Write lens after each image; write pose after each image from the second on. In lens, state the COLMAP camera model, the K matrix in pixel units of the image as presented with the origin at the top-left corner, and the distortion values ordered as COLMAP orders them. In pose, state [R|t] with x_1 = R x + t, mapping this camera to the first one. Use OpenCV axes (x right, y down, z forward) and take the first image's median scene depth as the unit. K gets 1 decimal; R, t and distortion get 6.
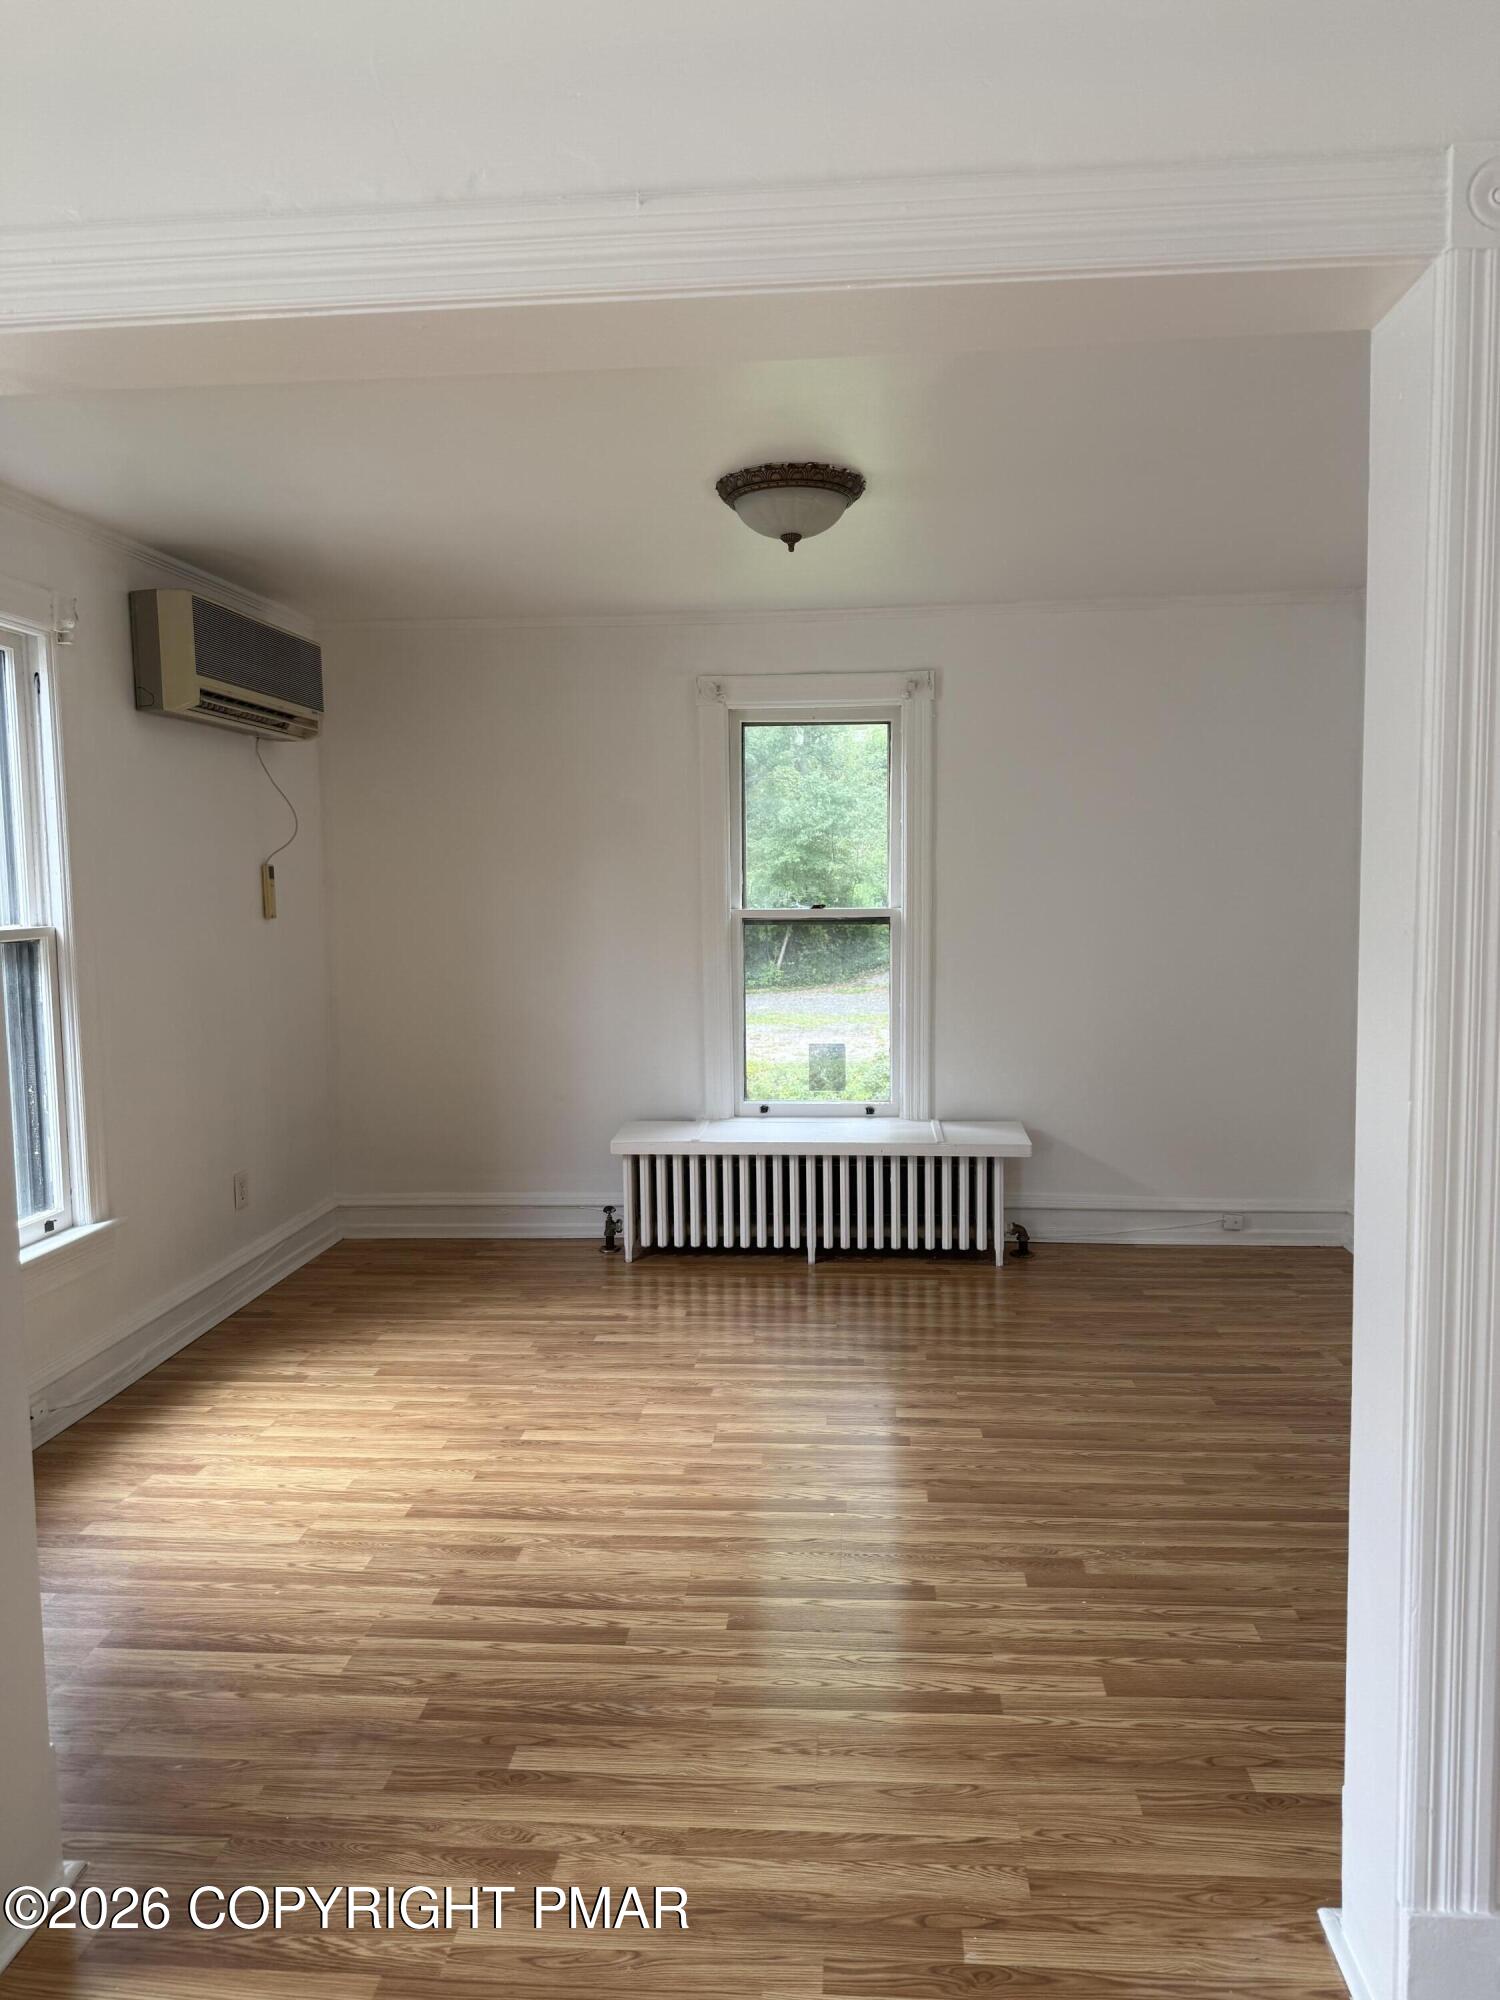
lens RADIAL K [[1432.0, 0, 726.7], [0, 1432.0, 1013.4], [0, 0, 1]] dist [0.088192, -0.002028]
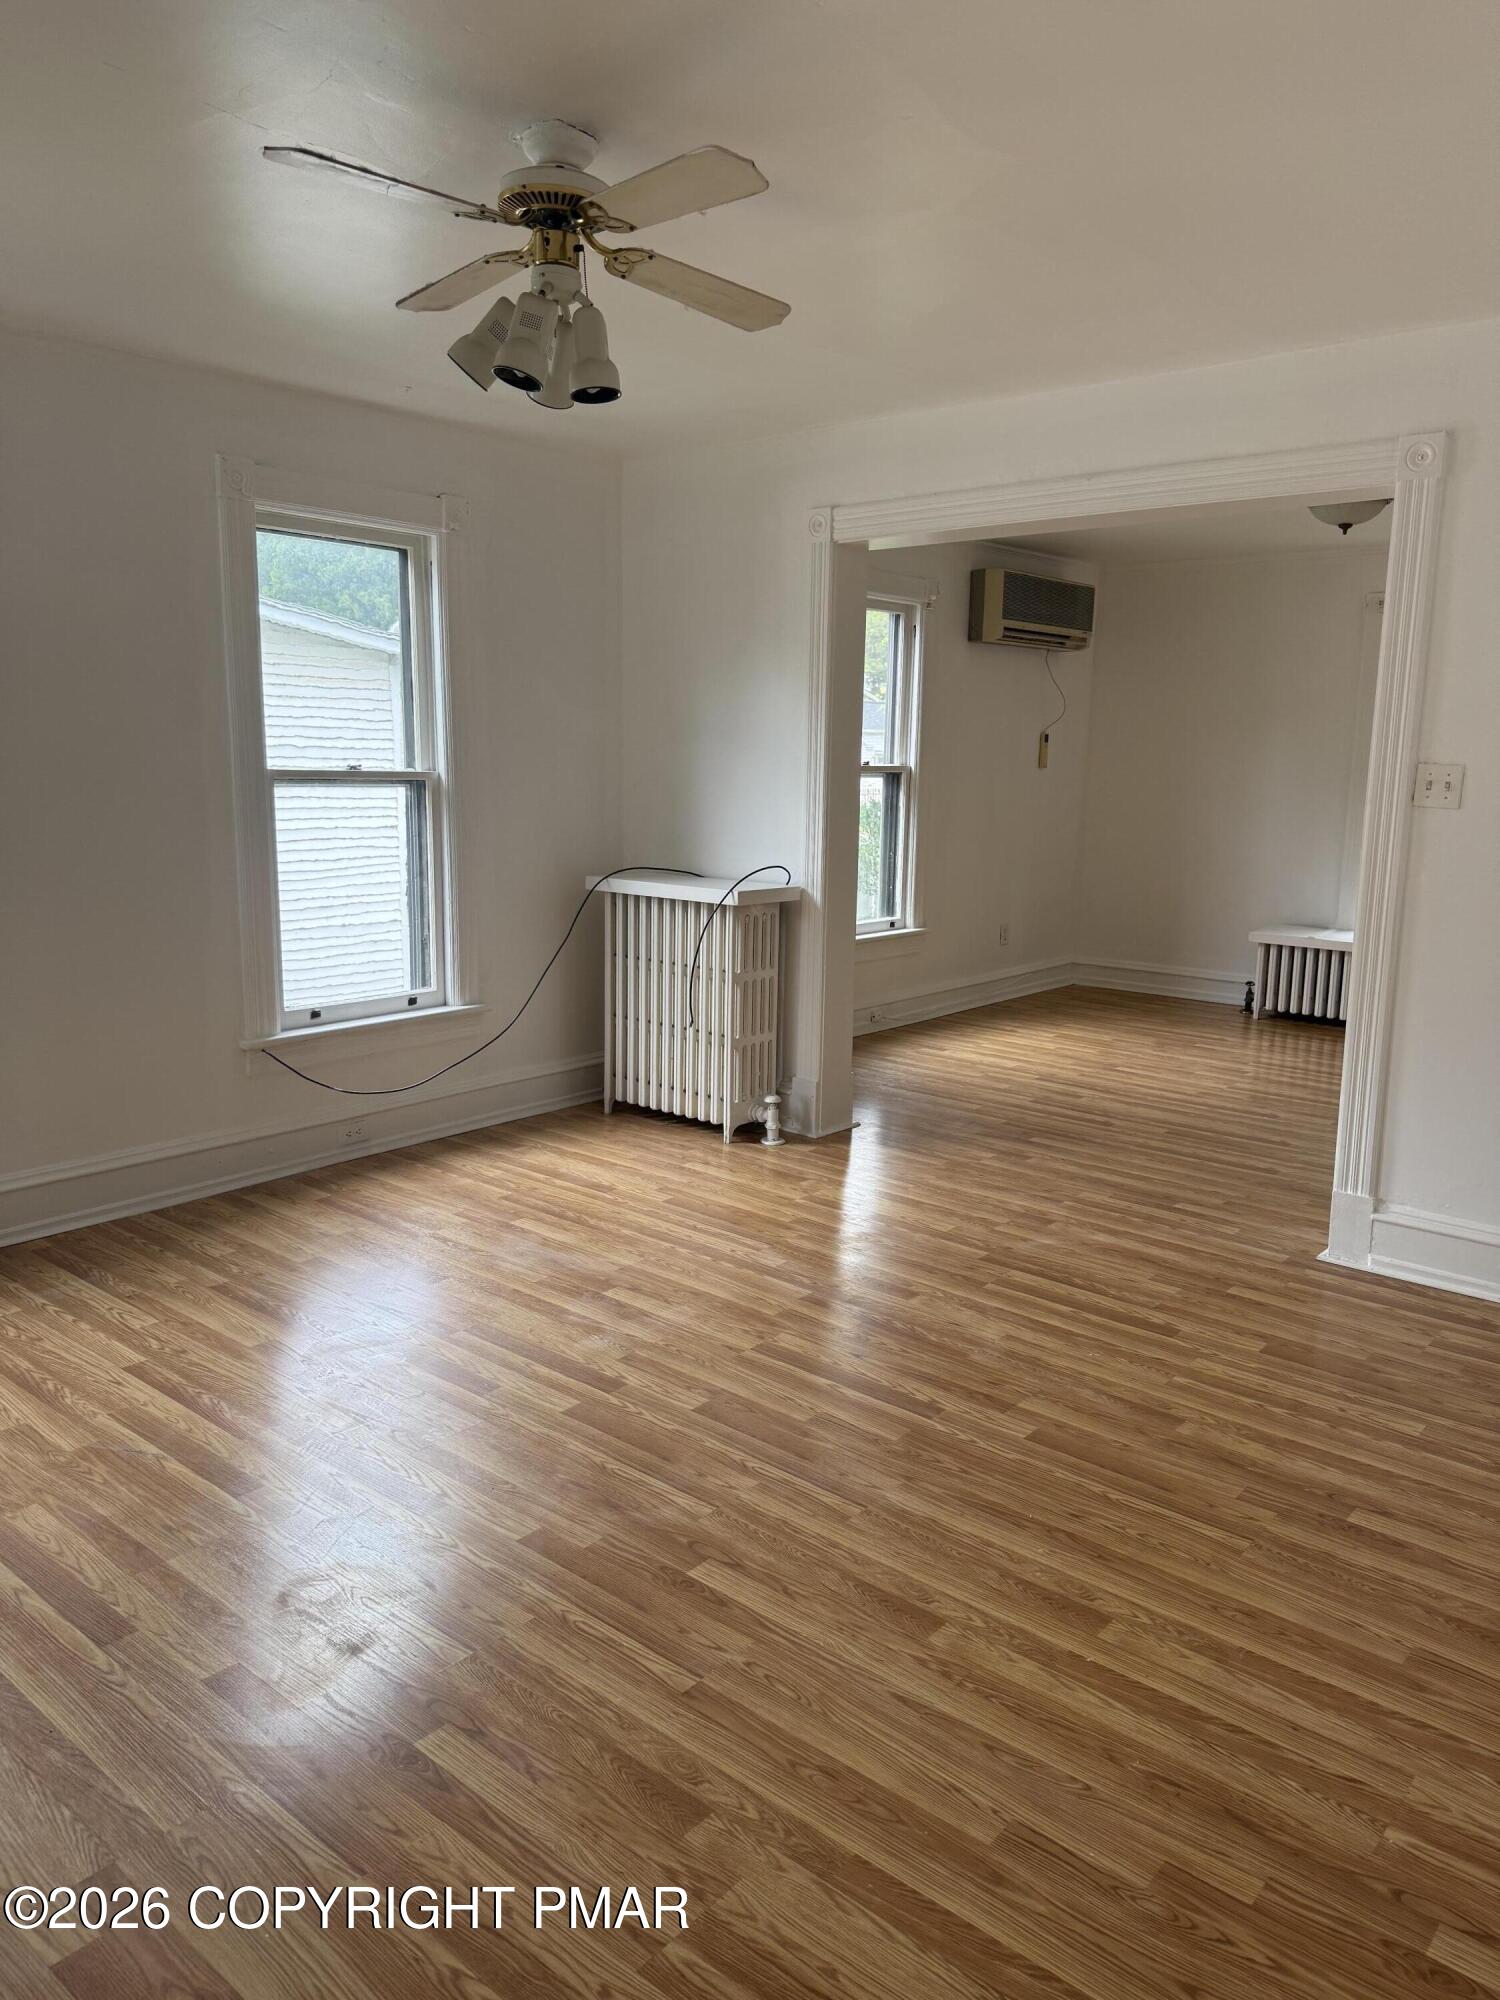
lens RADIAL K [[1377.4, 0, 752.9], [0, 1377.4, 1028.0], [0, 0, 1]] dist [-0.002083, -0.005258]
pose [[0.826403, 0.135575, -0.546514, 0.327207], [-0.075907, 0.988545, 0.130449, 0.049697], [0.557939, -0.066319, 0.827228, -0.505680]]
